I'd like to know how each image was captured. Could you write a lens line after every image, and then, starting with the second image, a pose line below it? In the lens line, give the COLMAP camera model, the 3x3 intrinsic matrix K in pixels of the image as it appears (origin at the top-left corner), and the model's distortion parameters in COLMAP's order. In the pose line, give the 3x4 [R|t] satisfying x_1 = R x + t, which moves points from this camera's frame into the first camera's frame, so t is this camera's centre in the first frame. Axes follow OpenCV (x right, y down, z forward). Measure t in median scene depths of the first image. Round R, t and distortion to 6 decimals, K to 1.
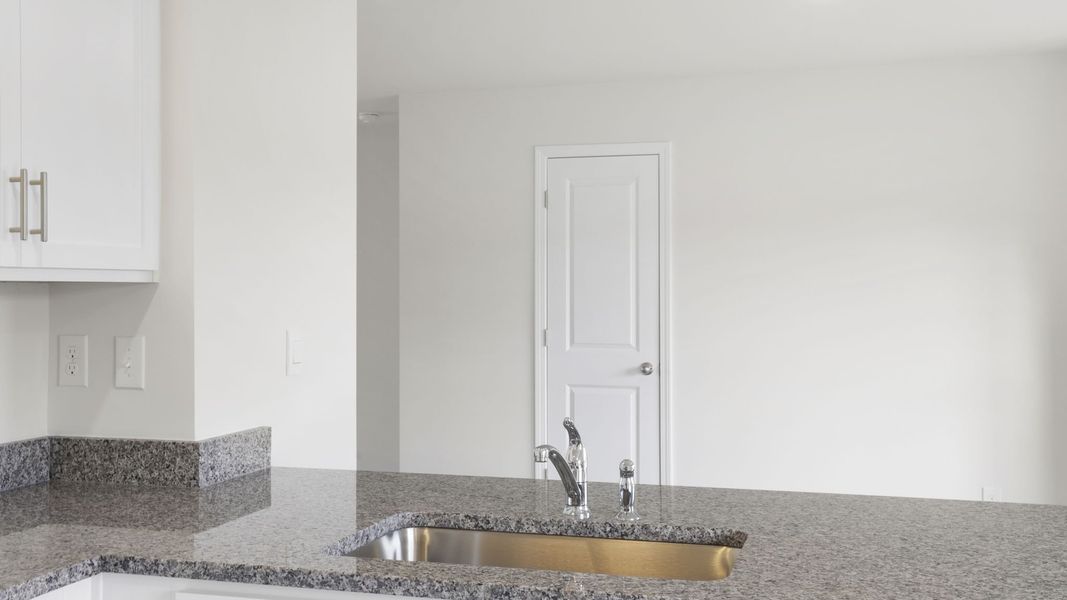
lens RADIAL K [[1092.8, 0, 534.0], [0, 1092.8, 265.0], [0, 0, 1]] dist [0.013682, 0.014375]
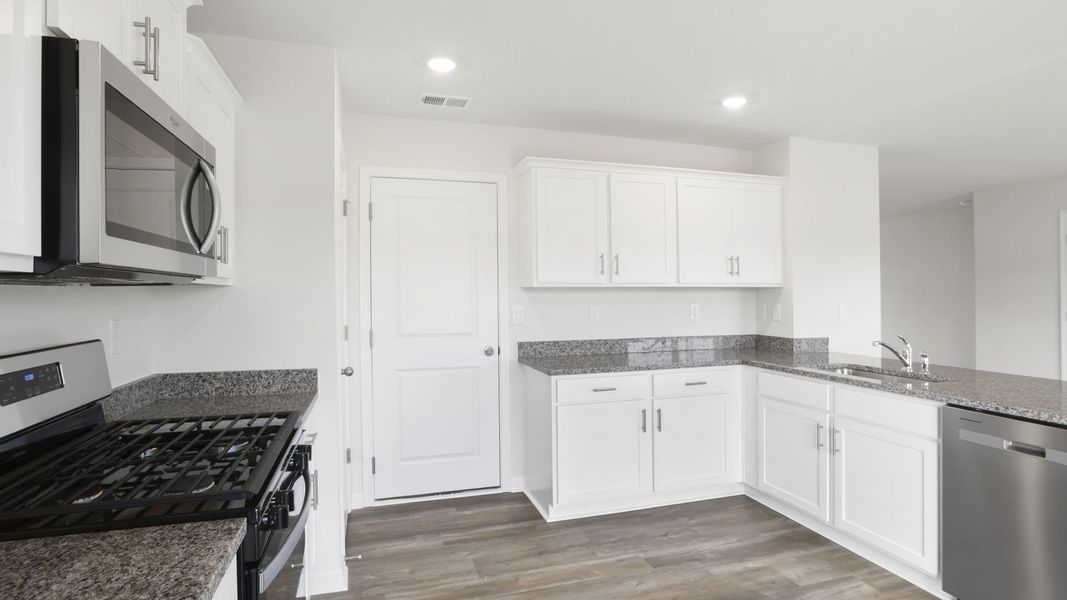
lens RADIAL K [[556.5, 0, 552.0], [0, 556.5, 294.4], [0, 0, 1]] dist [-0.036893, 0.000600]
pose [[0.563123, -0.001380, -0.826372, 0.600762], [0.022629, 0.999649, 0.013751, 0.000155], [0.826063, -0.026444, 0.562956, -0.443253]]
